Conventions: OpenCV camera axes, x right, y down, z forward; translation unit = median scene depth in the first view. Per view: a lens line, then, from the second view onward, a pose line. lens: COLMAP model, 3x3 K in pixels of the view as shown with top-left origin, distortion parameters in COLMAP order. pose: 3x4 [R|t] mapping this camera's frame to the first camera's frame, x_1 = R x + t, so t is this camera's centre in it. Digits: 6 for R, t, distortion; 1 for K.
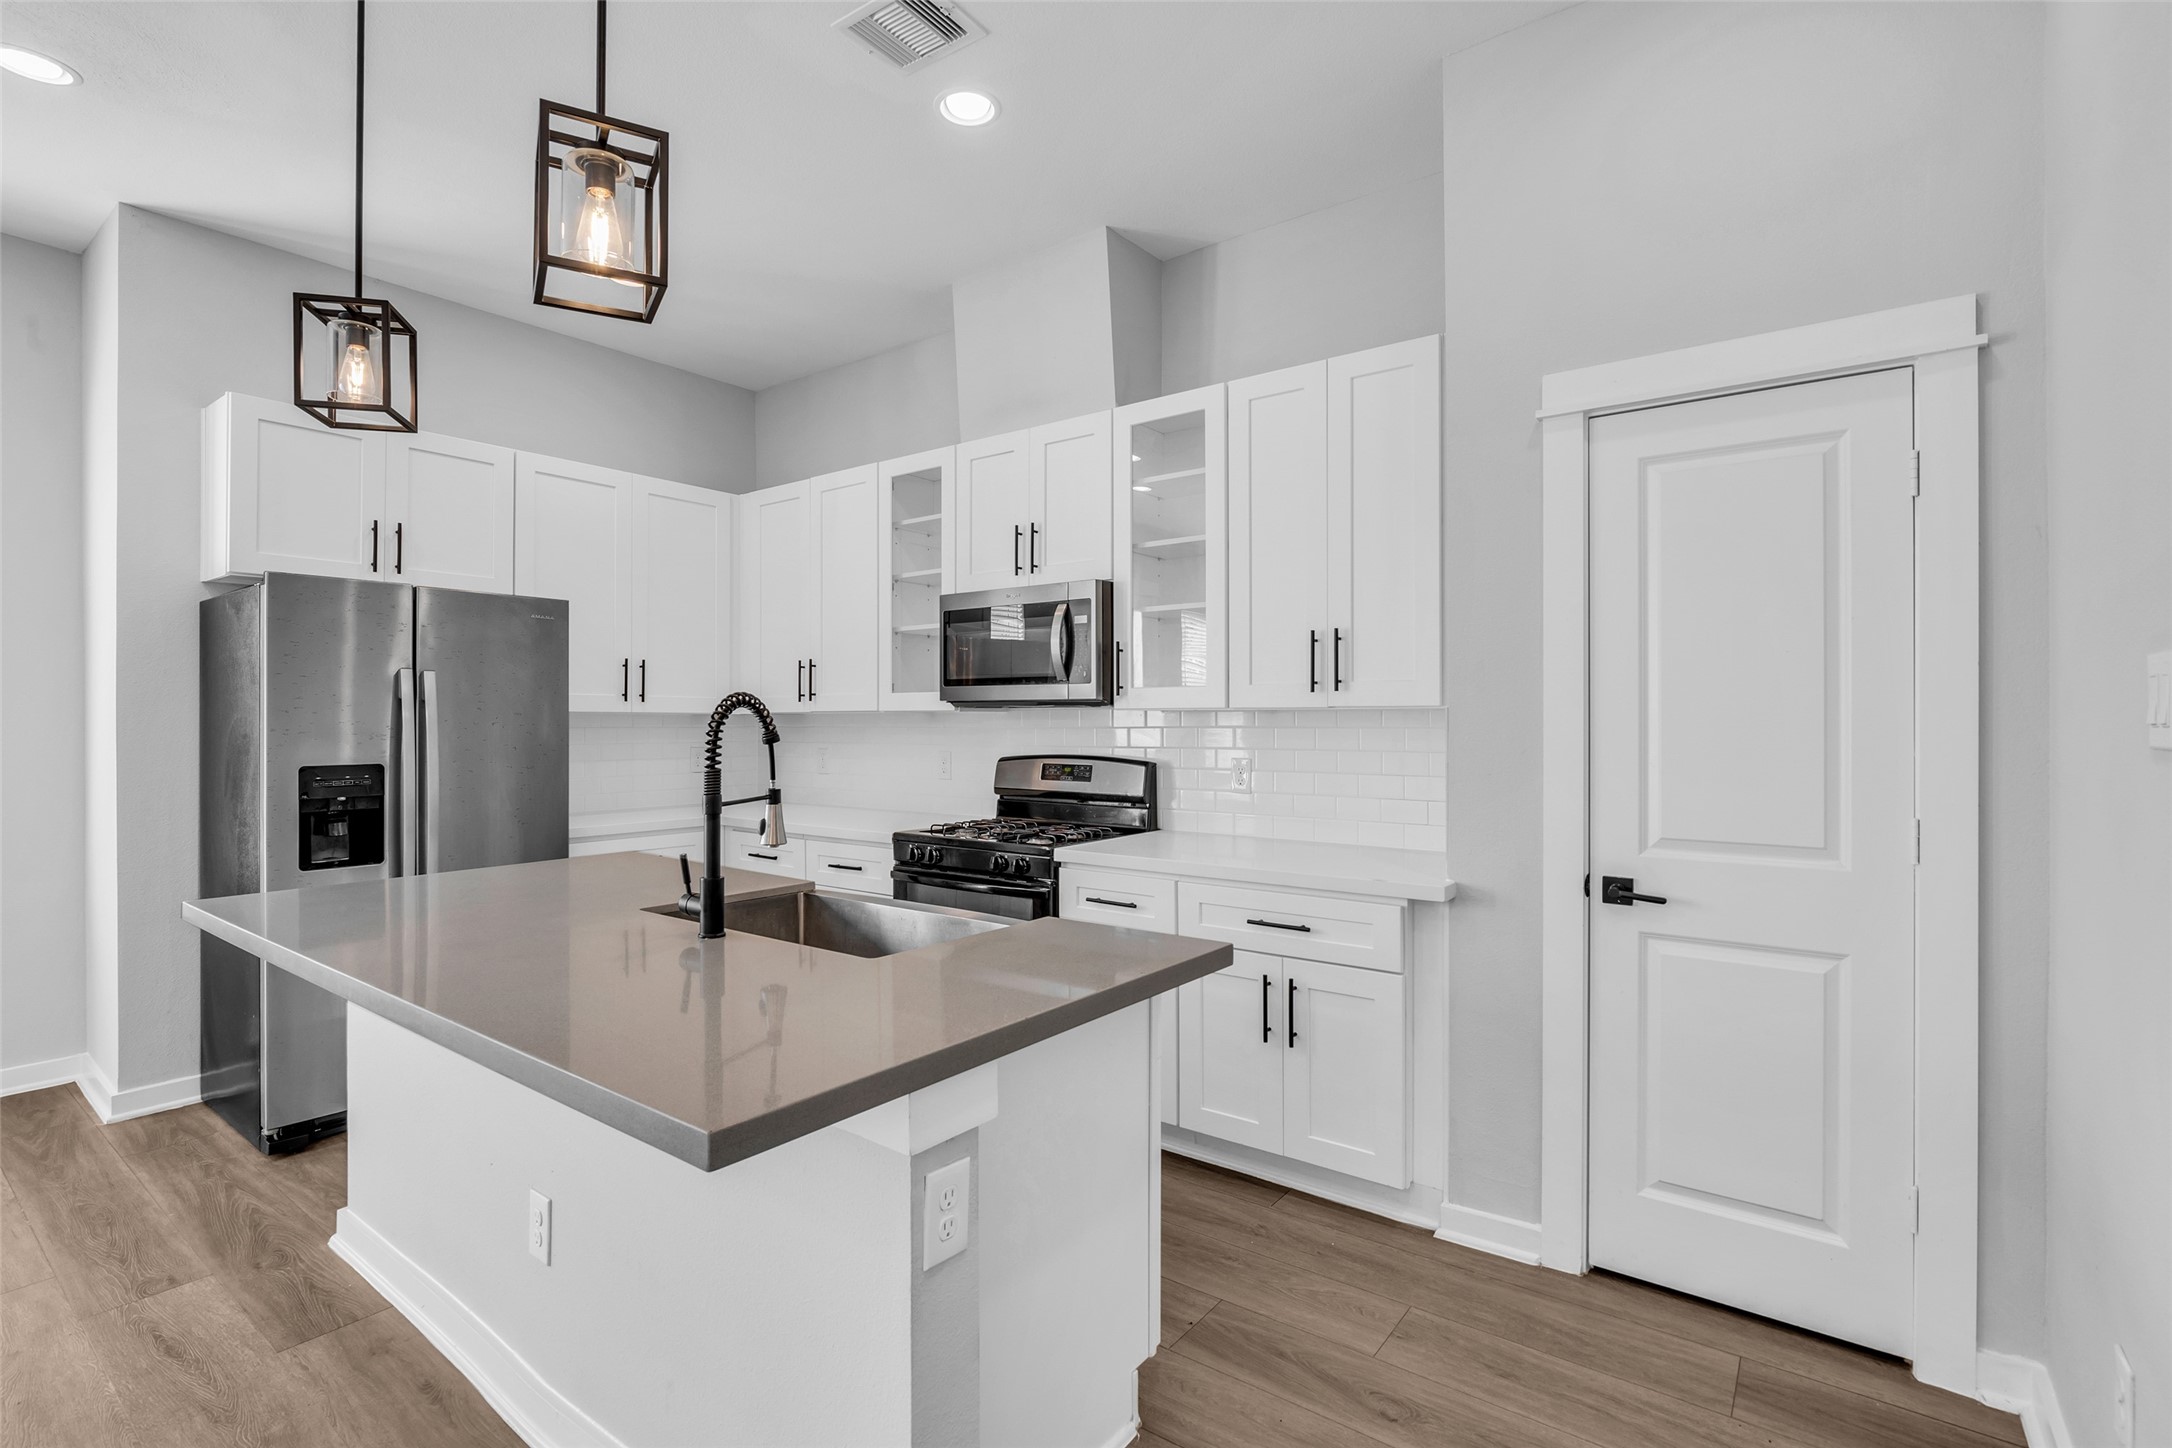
lens RADIAL K [[1006.6, 0, 1088.9], [0, 1006.6, 728.1], [0, 0, 1]] dist [-0.018422, 0.005759]
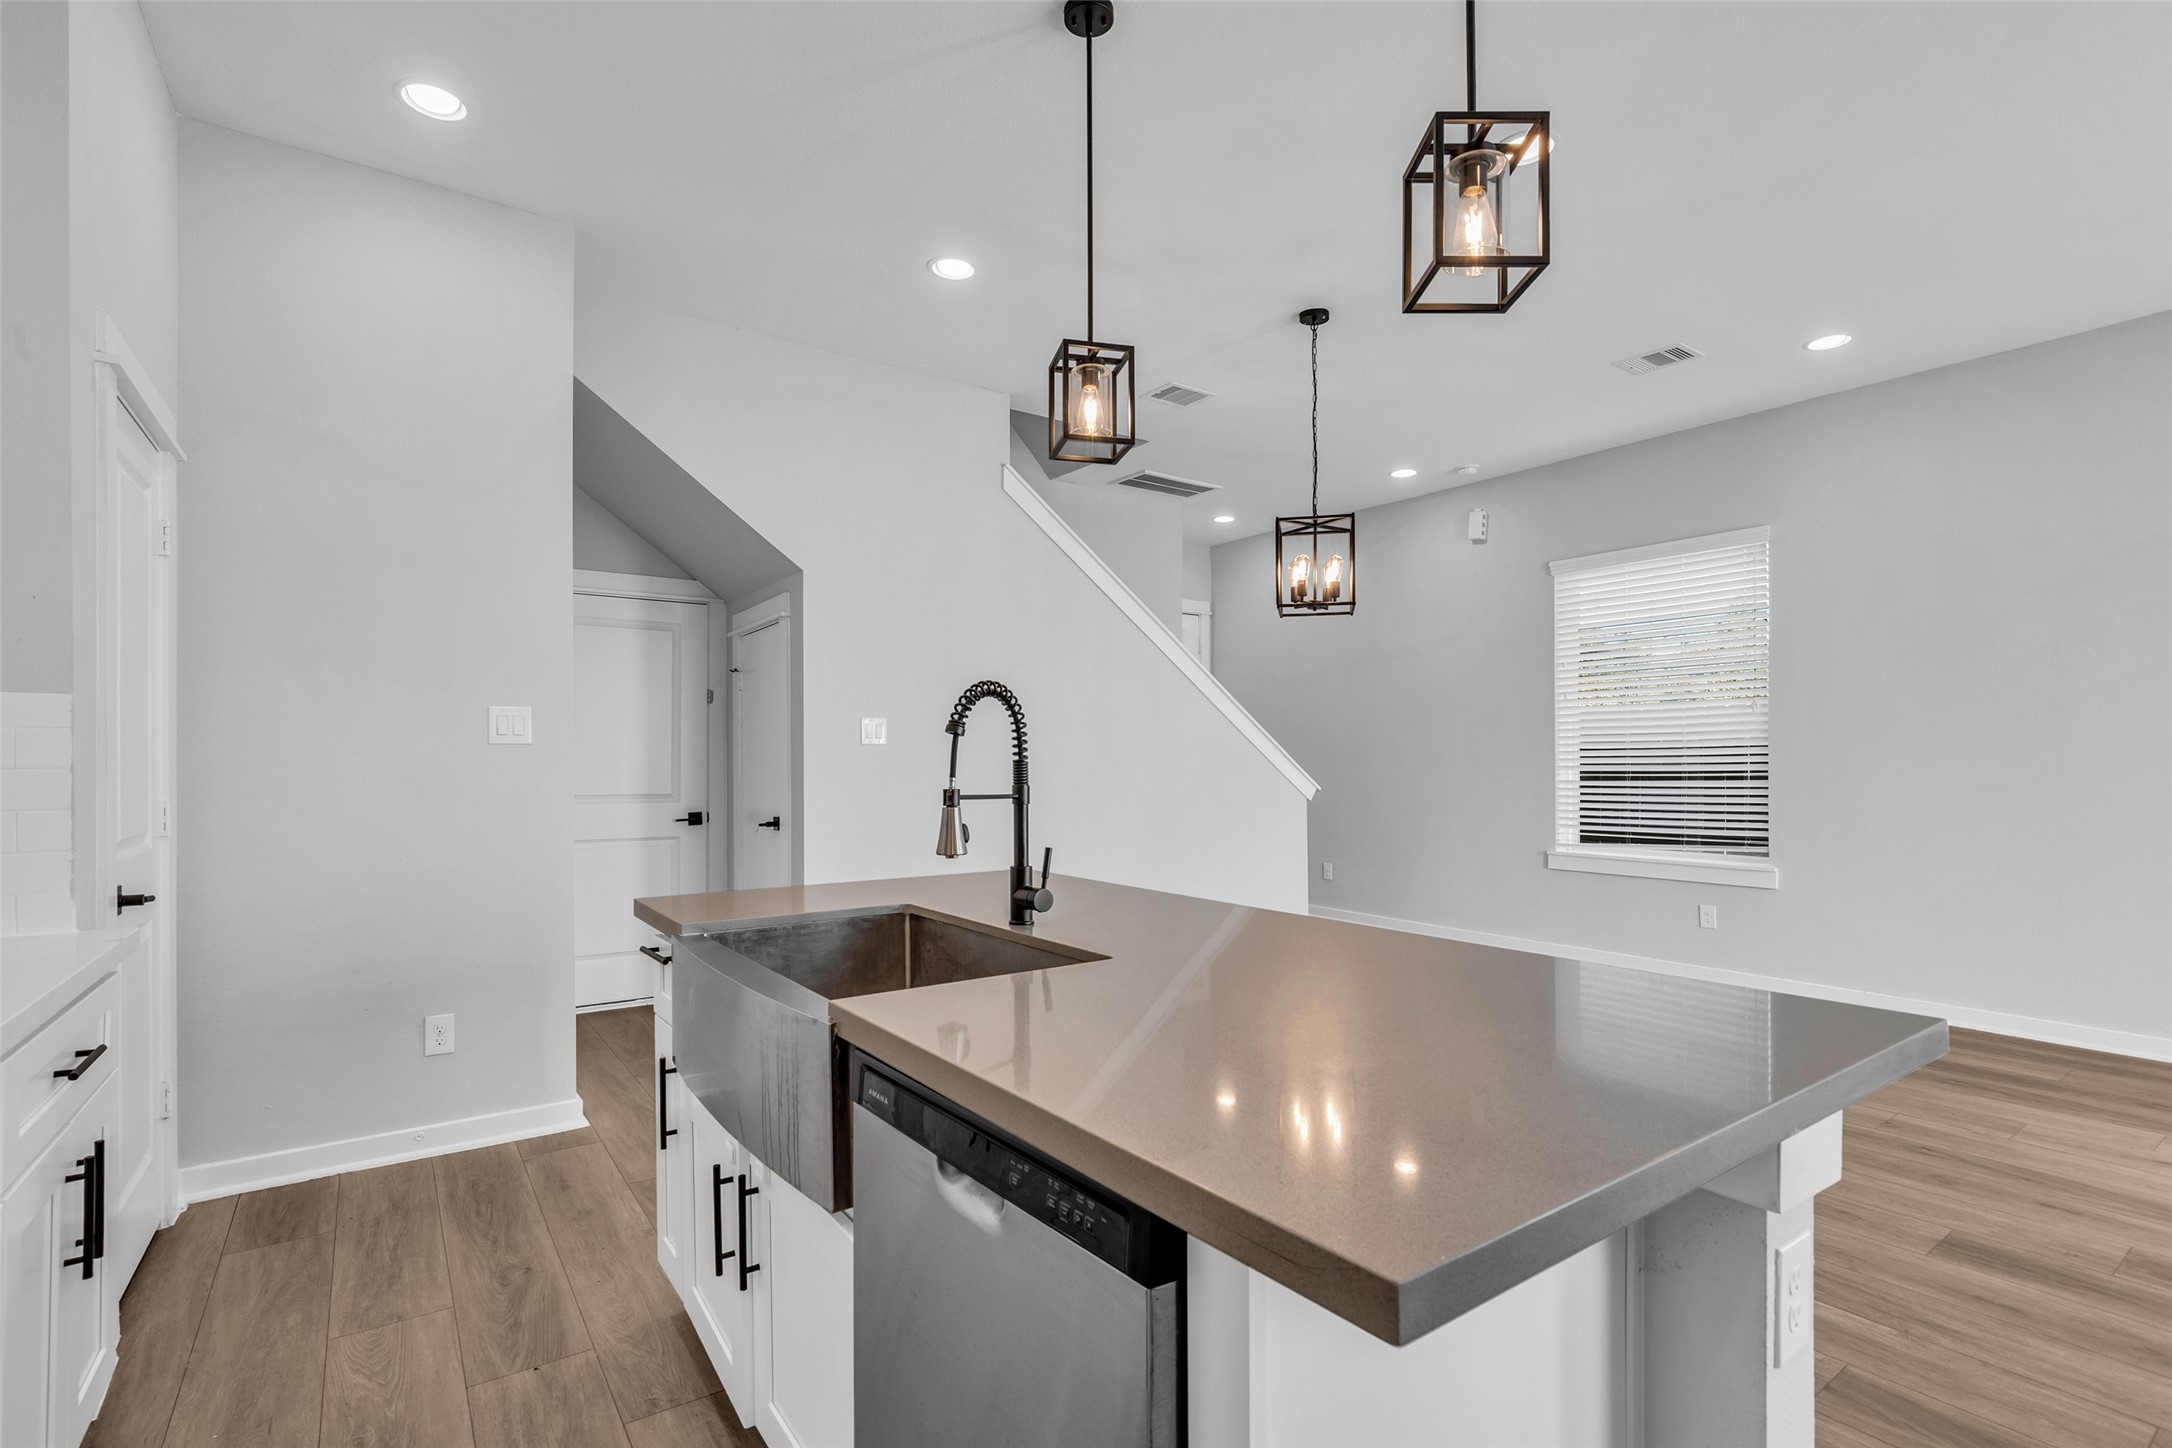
lens RADIAL K [[1007.2, 0, 1082.8], [0, 1007.2, 736.1], [0, 0, 1]] dist [-0.018475, 0.005436]
pose [[-0.950014, 0.007222, 0.312124, -0.446608], [0.002989, 0.999897, -0.014036, 0.018297], [-0.312193, -0.012402, -0.949938, 1.155275]]
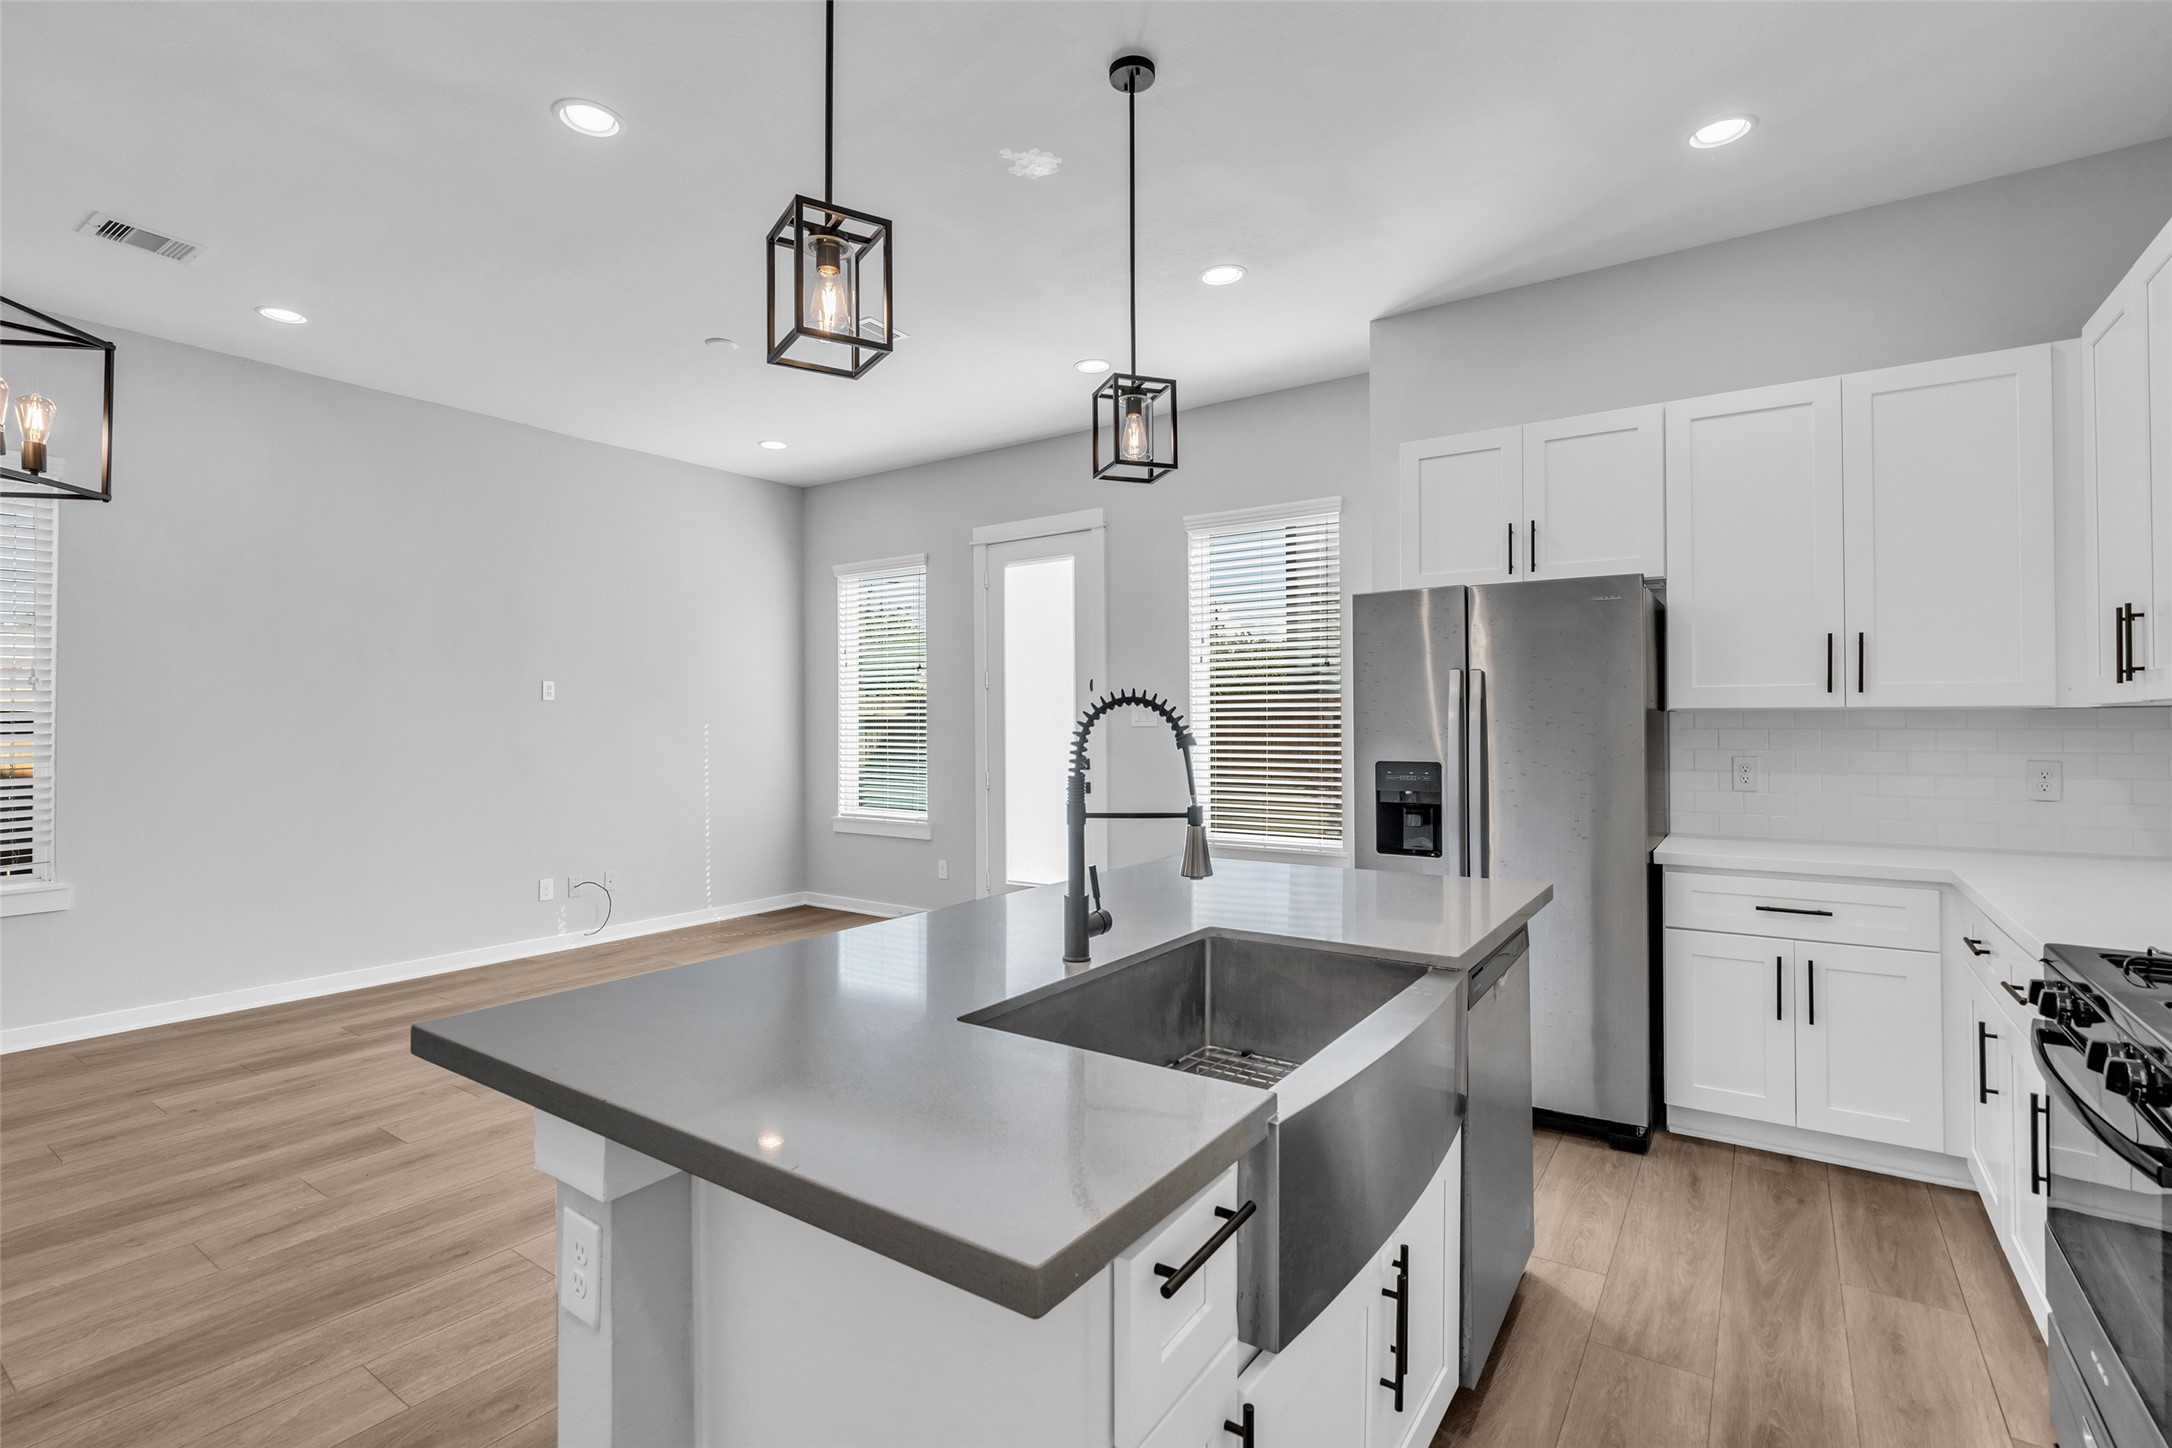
lens RADIAL K [[1000.0, 0, 1077.1], [0, 1000.0, 714.9], [0, 0, 1]] dist [-0.015071, 0.000948]
pose [[0.032394, -0.007083, -0.999450, 0.312085], [-0.004820, 0.999962, -0.007243, -0.003703], [0.999464, 0.005052, 0.032359, 0.574861]]
